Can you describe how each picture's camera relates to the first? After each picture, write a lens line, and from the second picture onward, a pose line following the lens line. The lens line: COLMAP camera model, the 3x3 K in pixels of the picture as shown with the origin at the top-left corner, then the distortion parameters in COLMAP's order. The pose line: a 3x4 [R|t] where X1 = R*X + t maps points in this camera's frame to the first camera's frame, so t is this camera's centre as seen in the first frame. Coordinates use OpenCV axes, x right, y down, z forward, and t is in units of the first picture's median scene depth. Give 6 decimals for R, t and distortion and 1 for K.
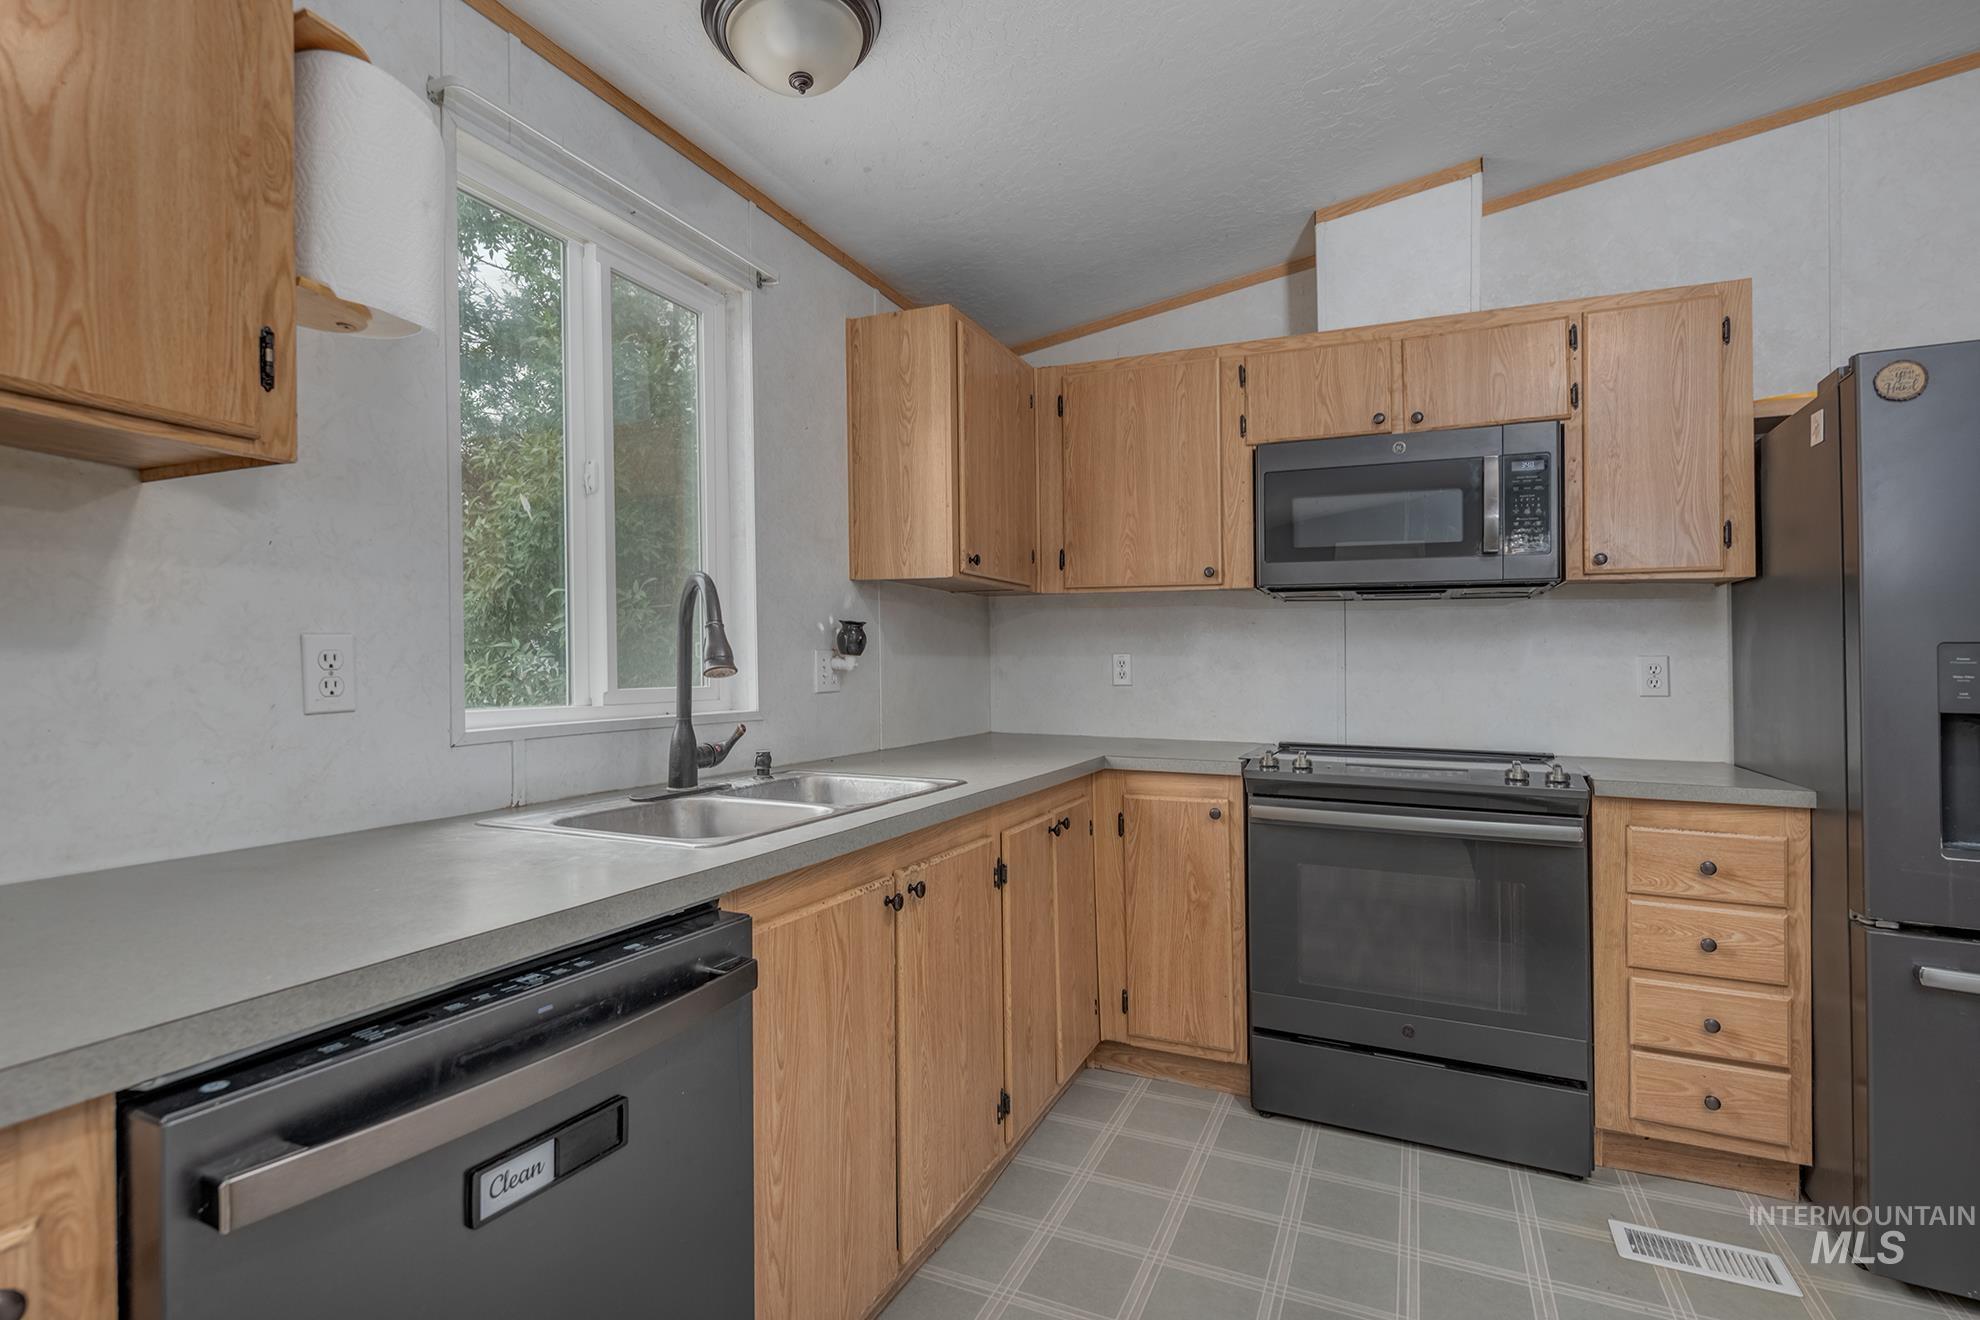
lens RADIAL K [[940.7, 0, 988.9], [0, 940.7, 651.7], [0, 0, 1]] dist [0.004577, -0.002825]
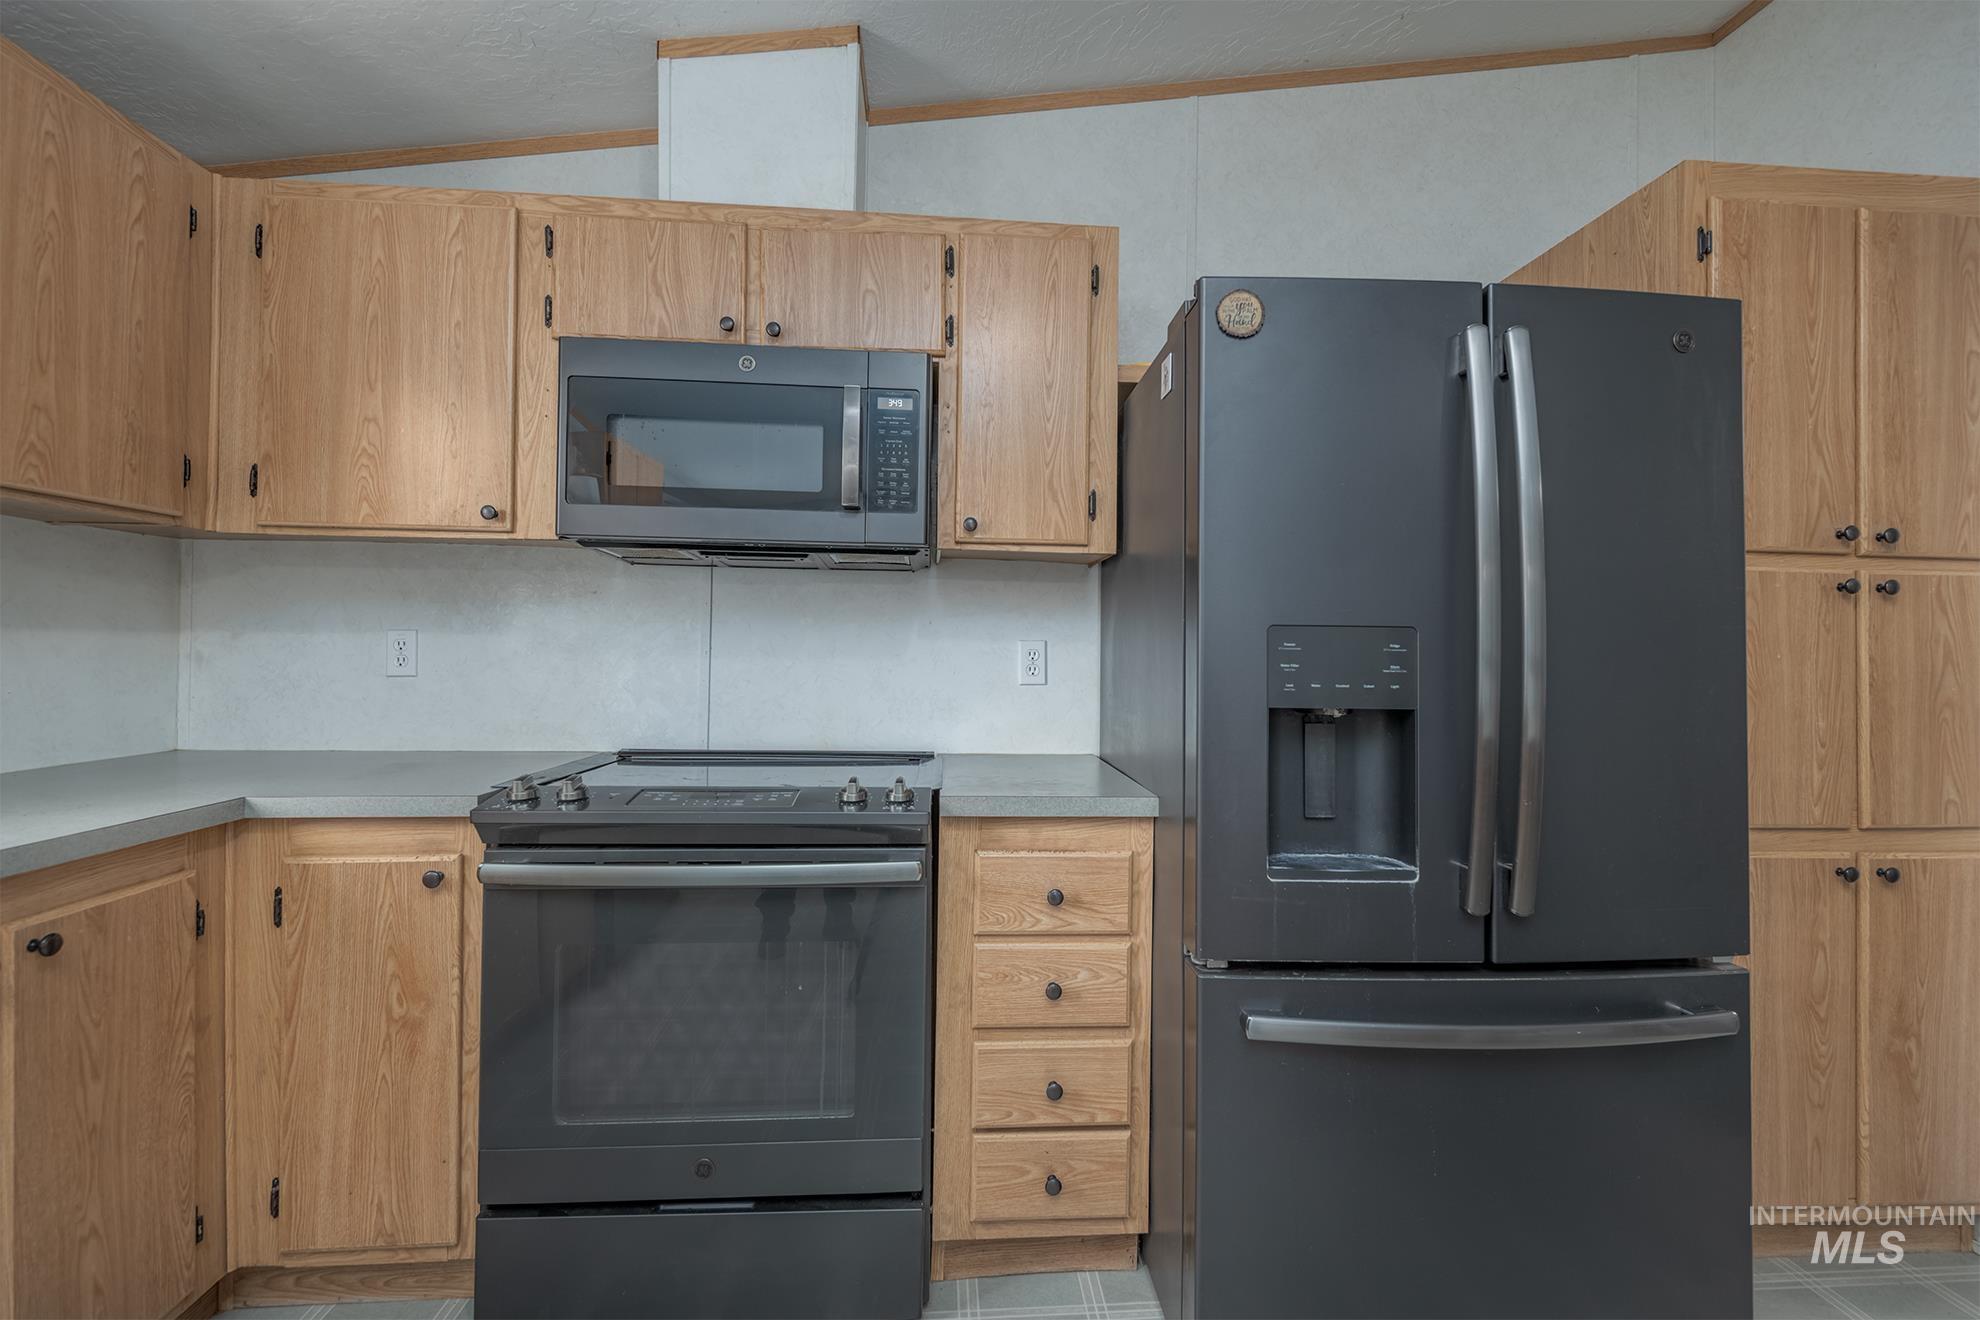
lens RADIAL K [[871.4, 0, 983.8], [0, 871.4, 654.7], [0, 0, 1]] dist [0.003281, 0.000153]
pose [[0.881215, 0.002815, 0.472708, 0.289353], [-0.012034, 0.999792, 0.016480, 0.005163], [-0.472563, -0.020210, 0.881065, 0.302314]]
